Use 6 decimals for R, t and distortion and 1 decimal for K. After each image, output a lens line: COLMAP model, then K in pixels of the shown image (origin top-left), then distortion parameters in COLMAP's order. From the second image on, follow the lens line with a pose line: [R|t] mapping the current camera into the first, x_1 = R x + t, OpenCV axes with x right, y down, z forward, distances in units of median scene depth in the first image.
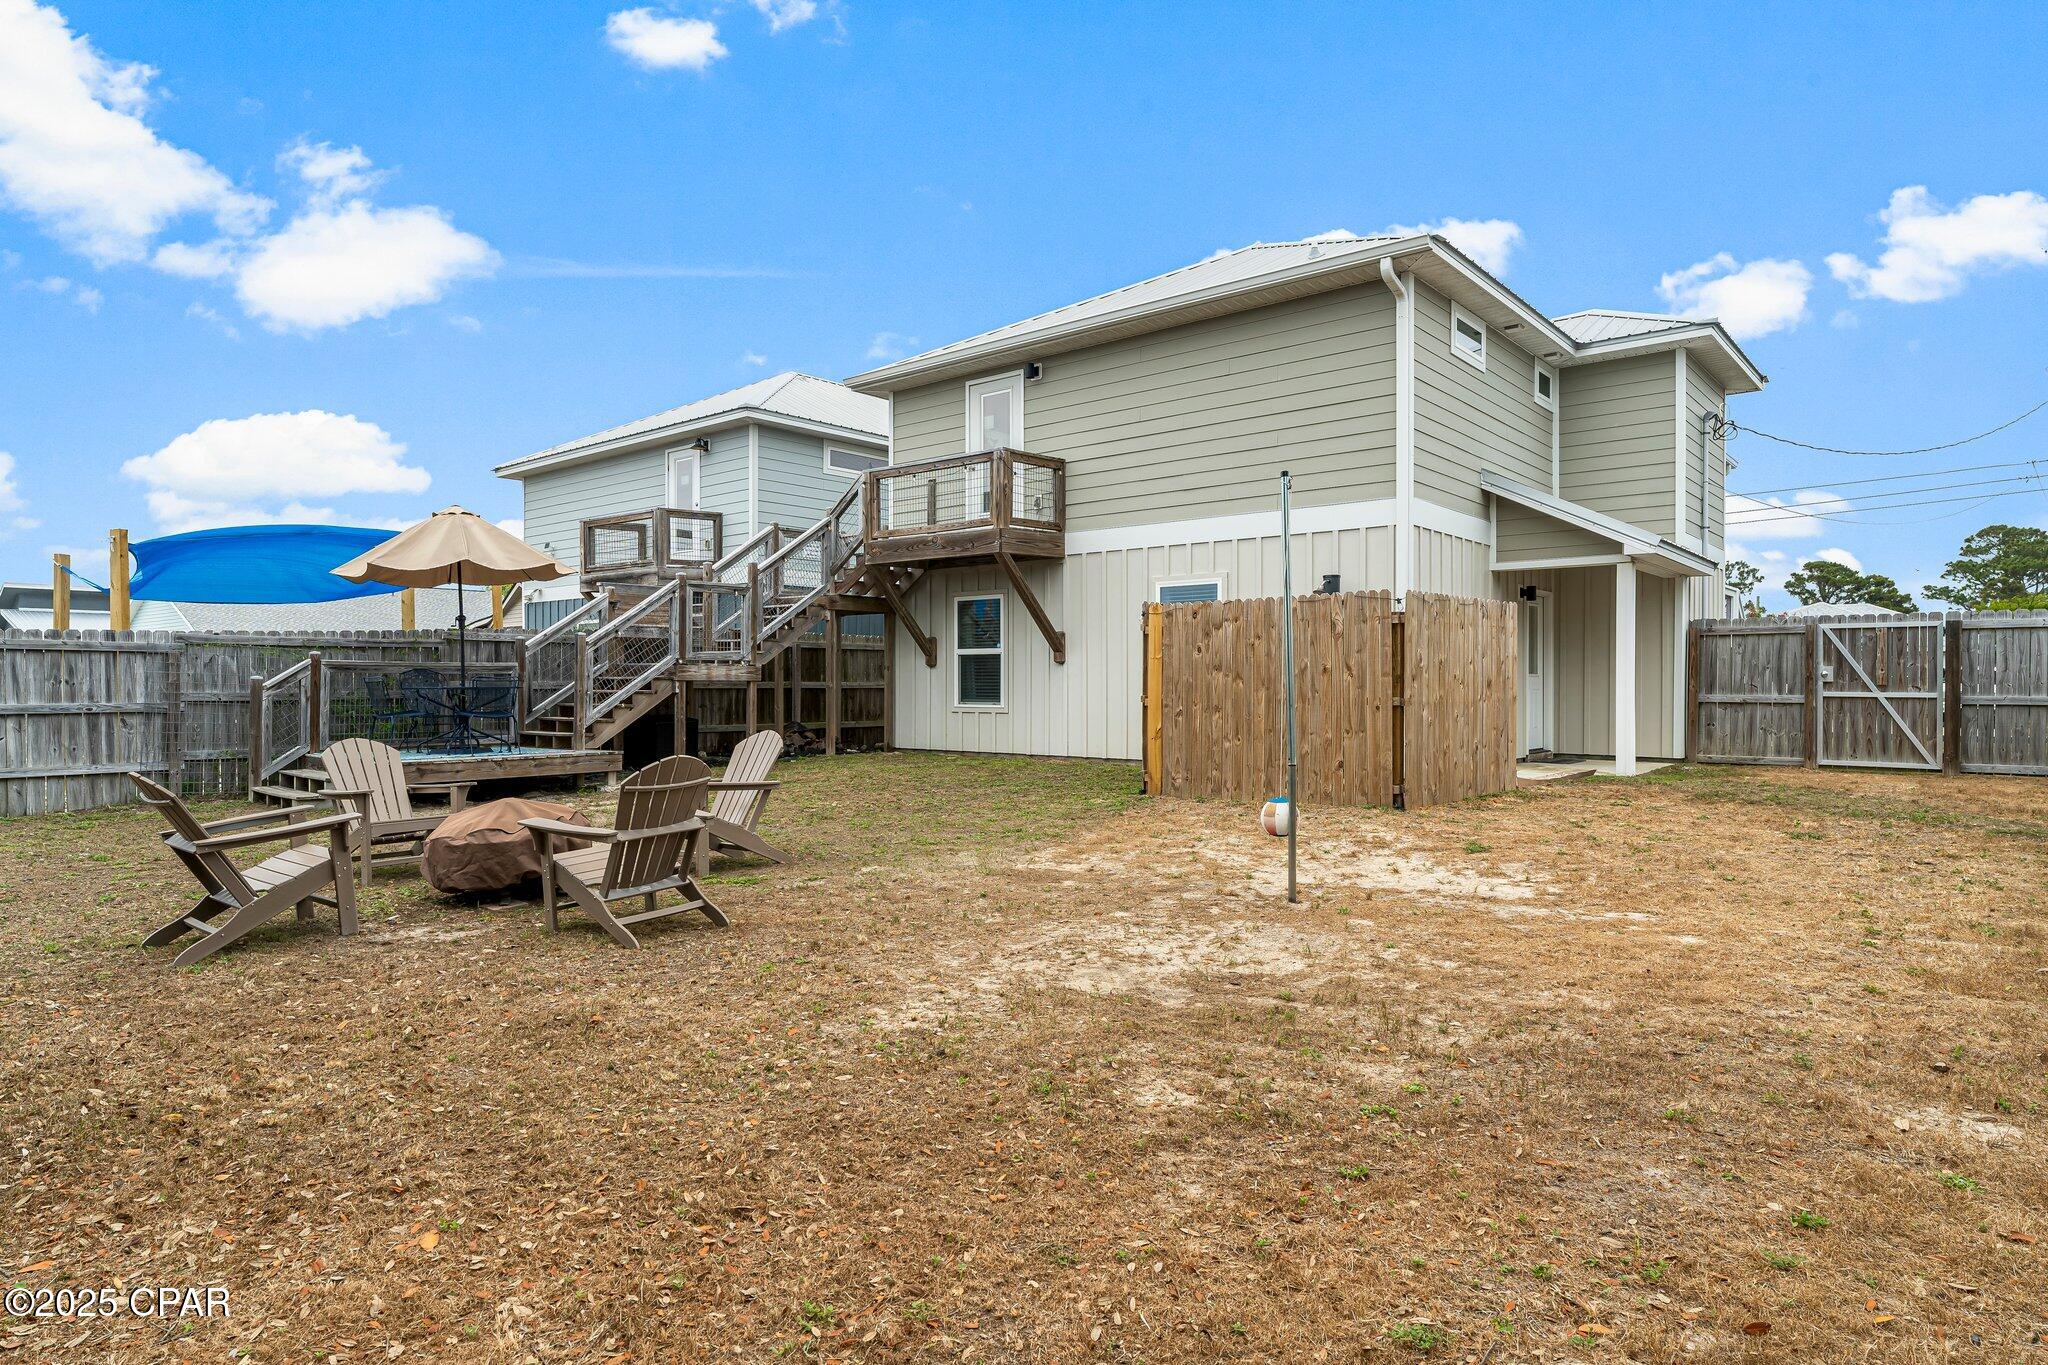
lens RADIAL K [[1178.3, 0, 1027.1], [0, 1178.3, 691.8], [0, 0, 1]] dist [-0.001421, -0.000114]
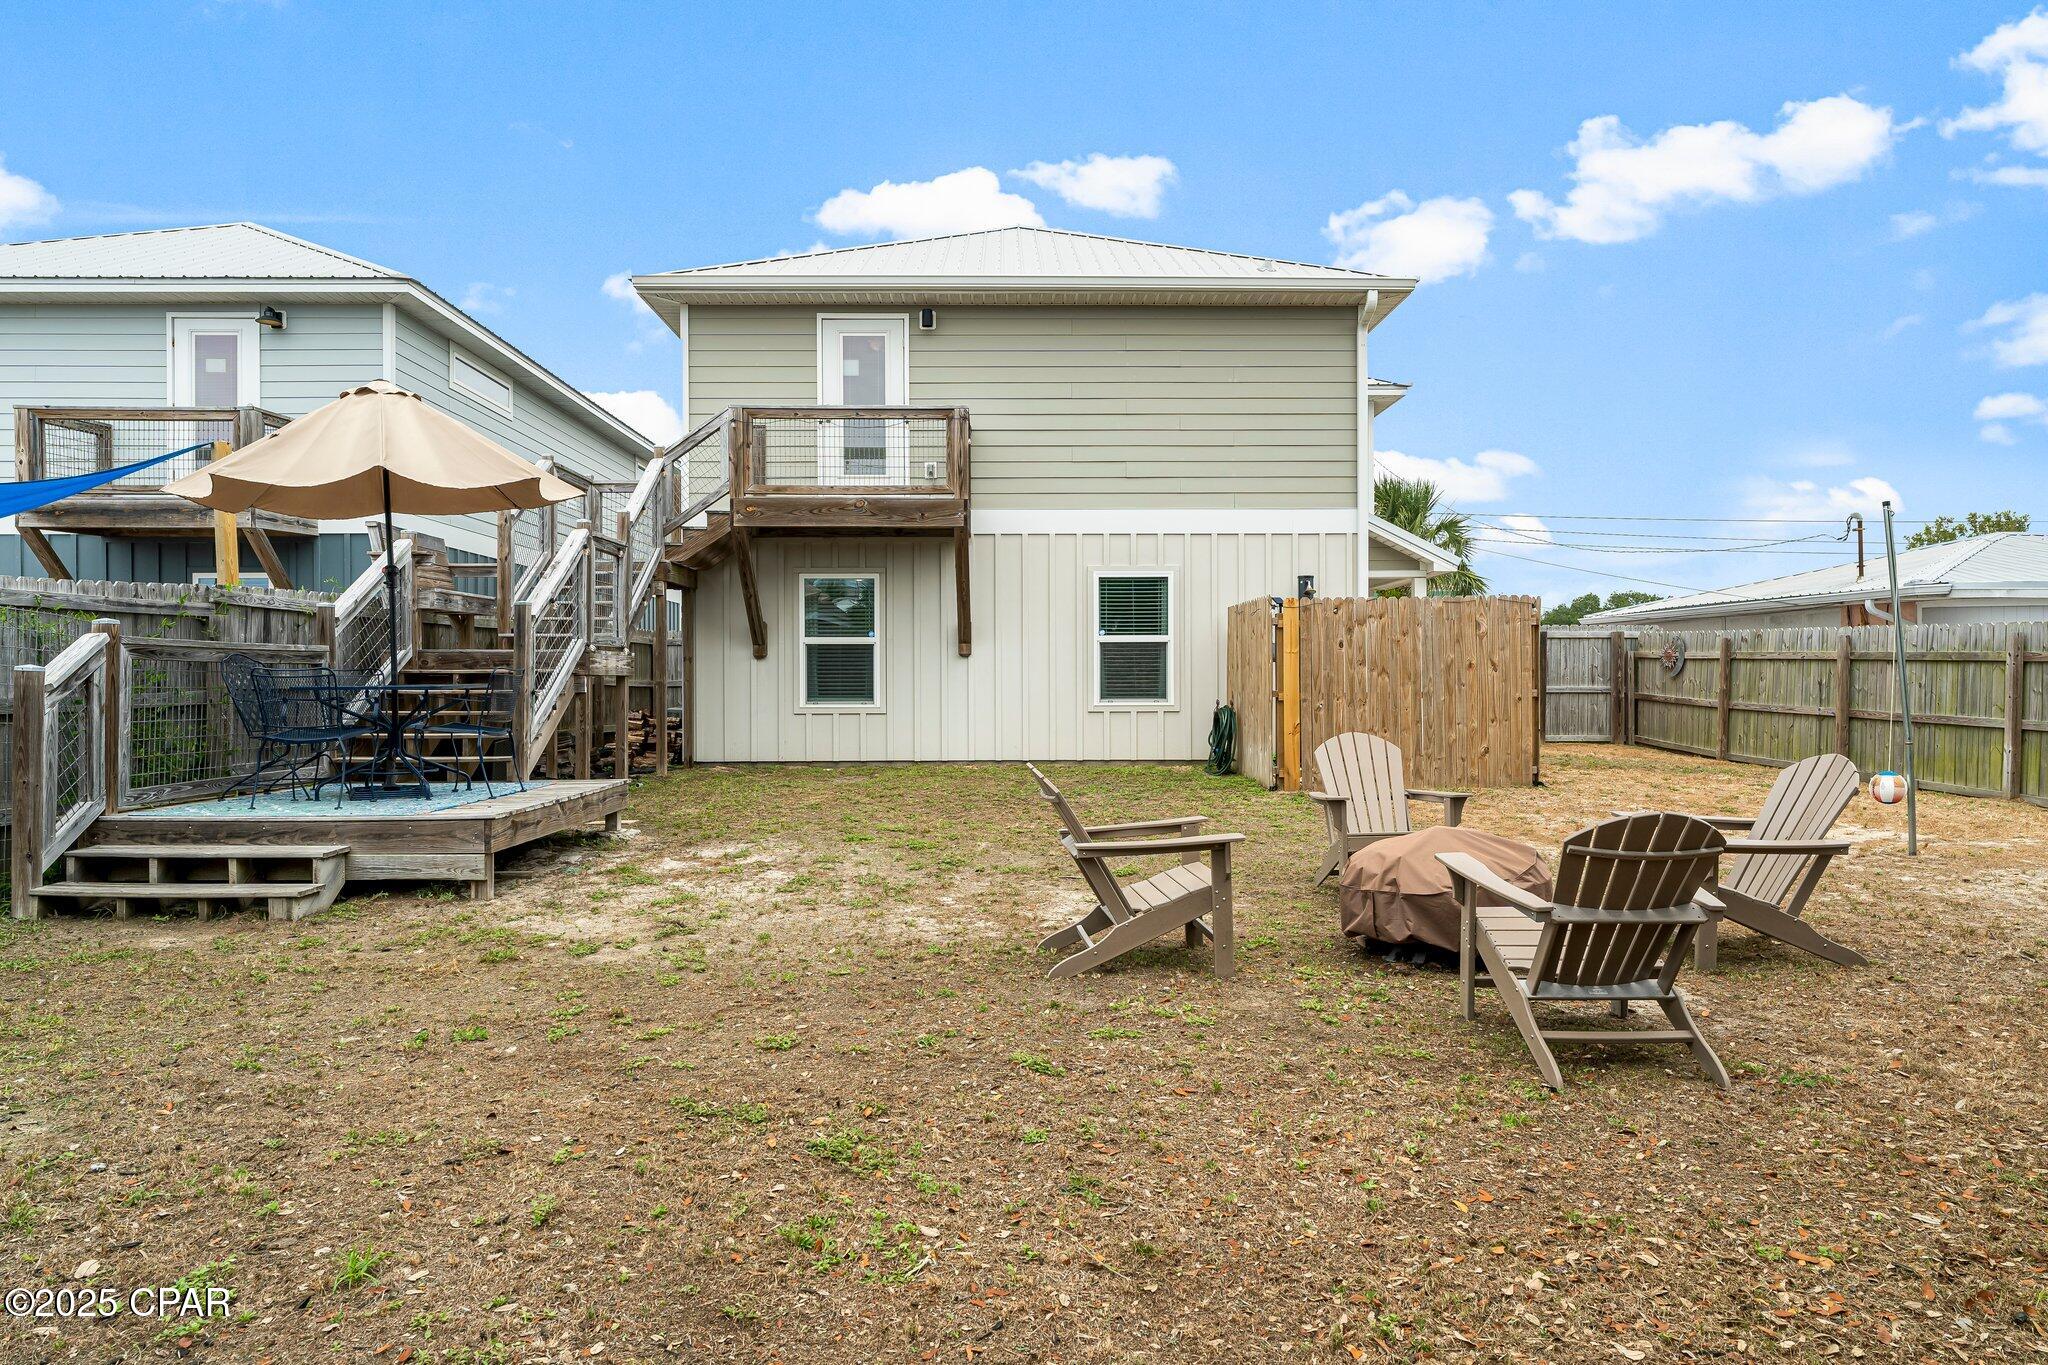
lens RADIAL K [[1252.8, 0, 1024.0], [0, 1252.8, 682.5], [0, 0, 1]] dist [-0.004630, -0.001248]
pose [[0.752932, -0.003497, 0.658089, -0.619655], [0.006682, 0.999975, -0.002332, -0.001872], [-0.658064, 0.006153, 0.752937, 0.292572]]
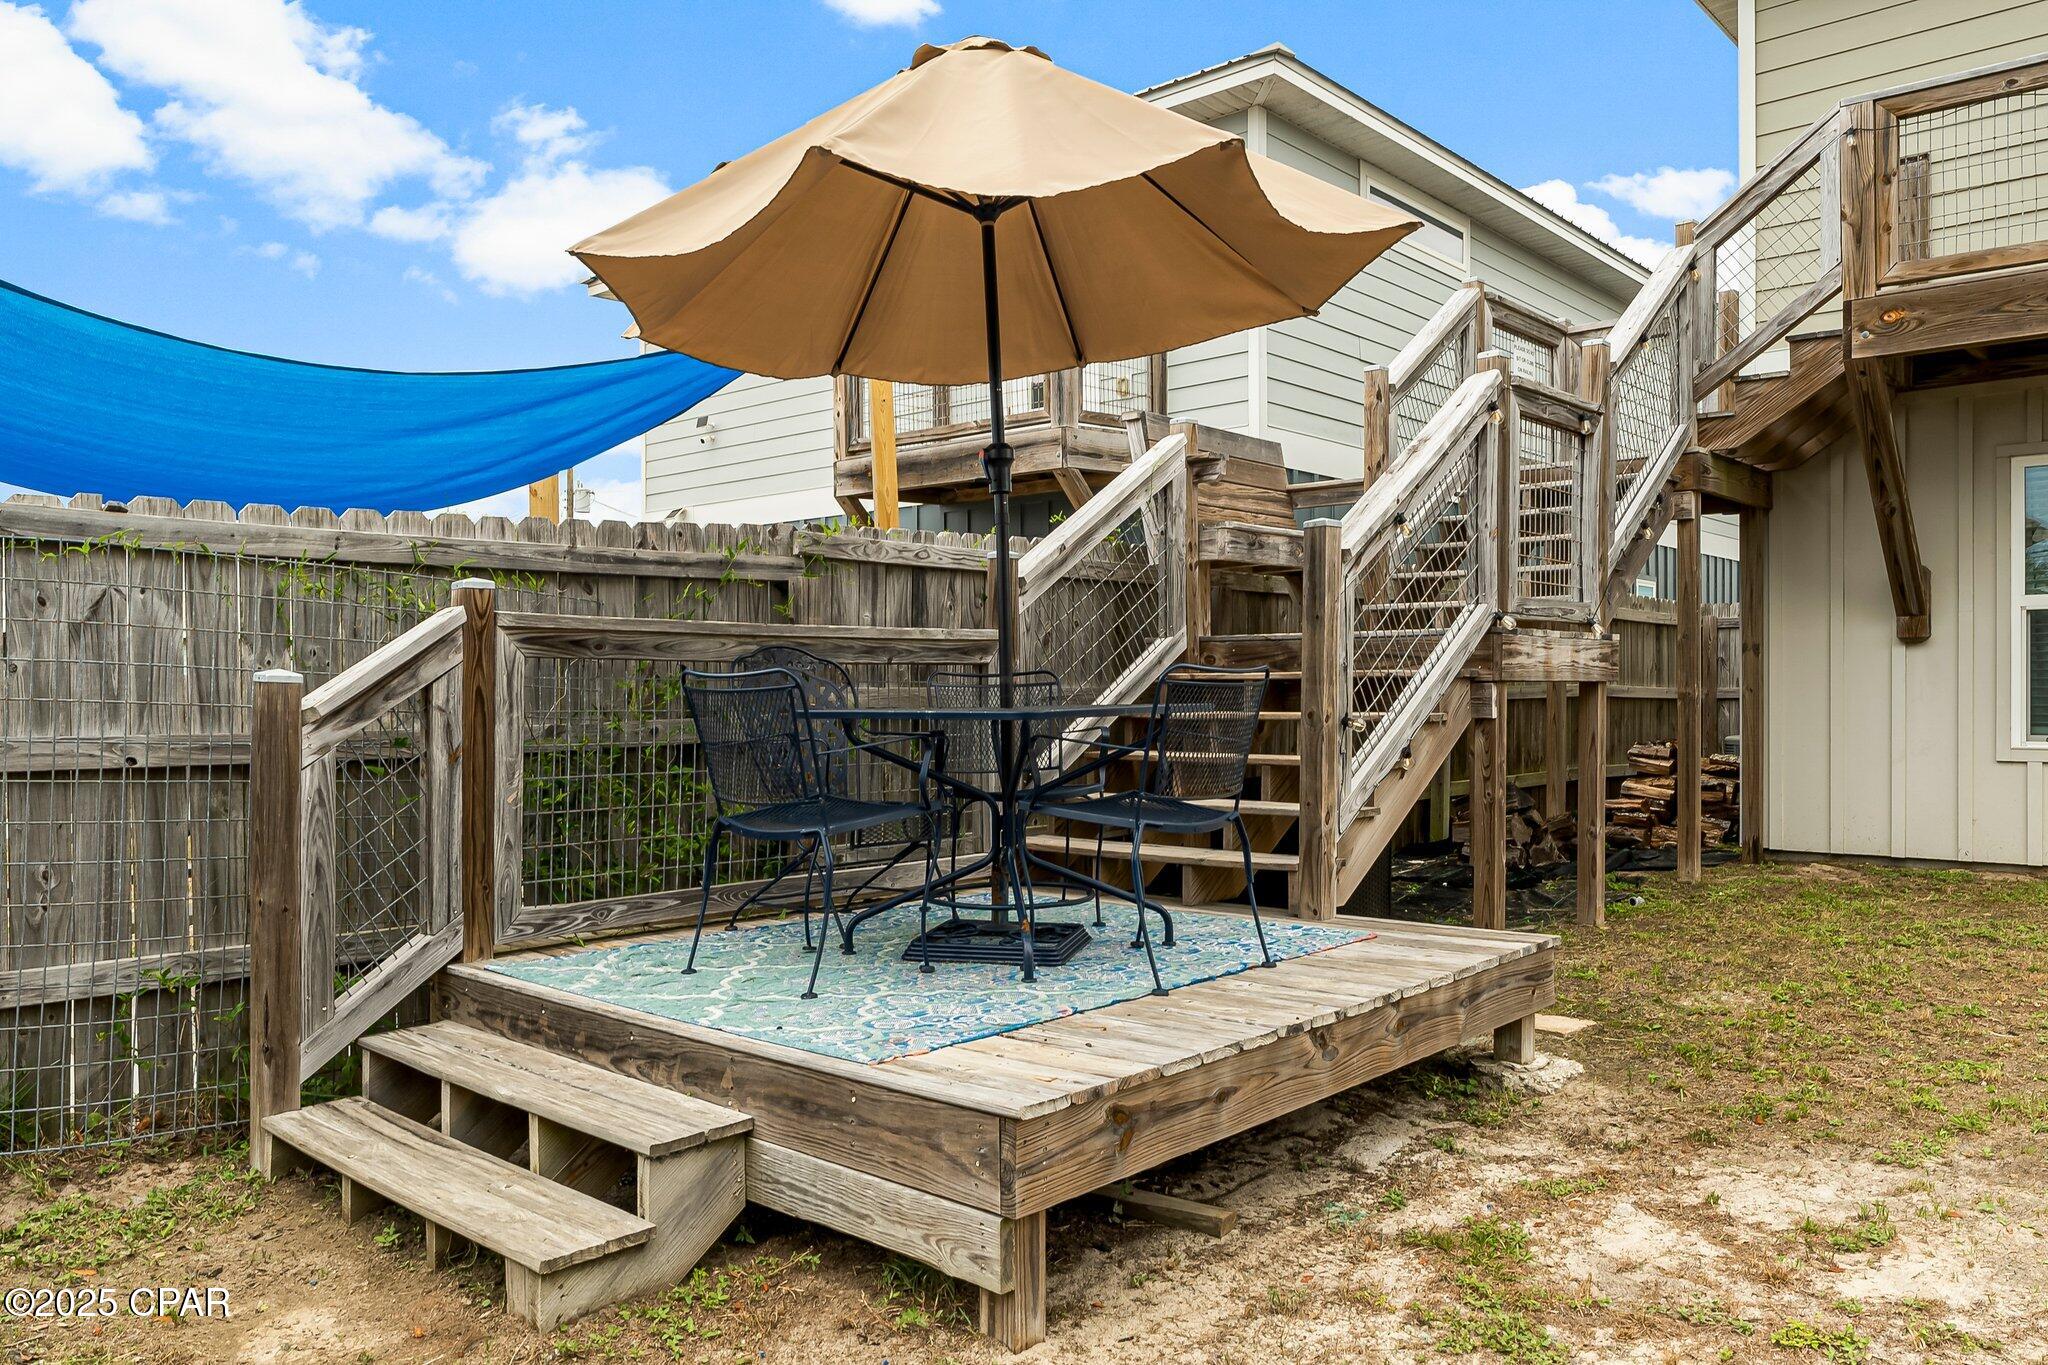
lens RADIAL K [[1485.6, 0, 1018.8], [0, 1485.6, 707.2], [0, 0, 1]] dist [0.000805, 0.003282]
pose [[0.999666, -0.005917, -0.025176, -0.440839], [0.006053, 0.999967, 0.005335, -0.005712], [0.025144, -0.005486, 0.999669, 0.620004]]
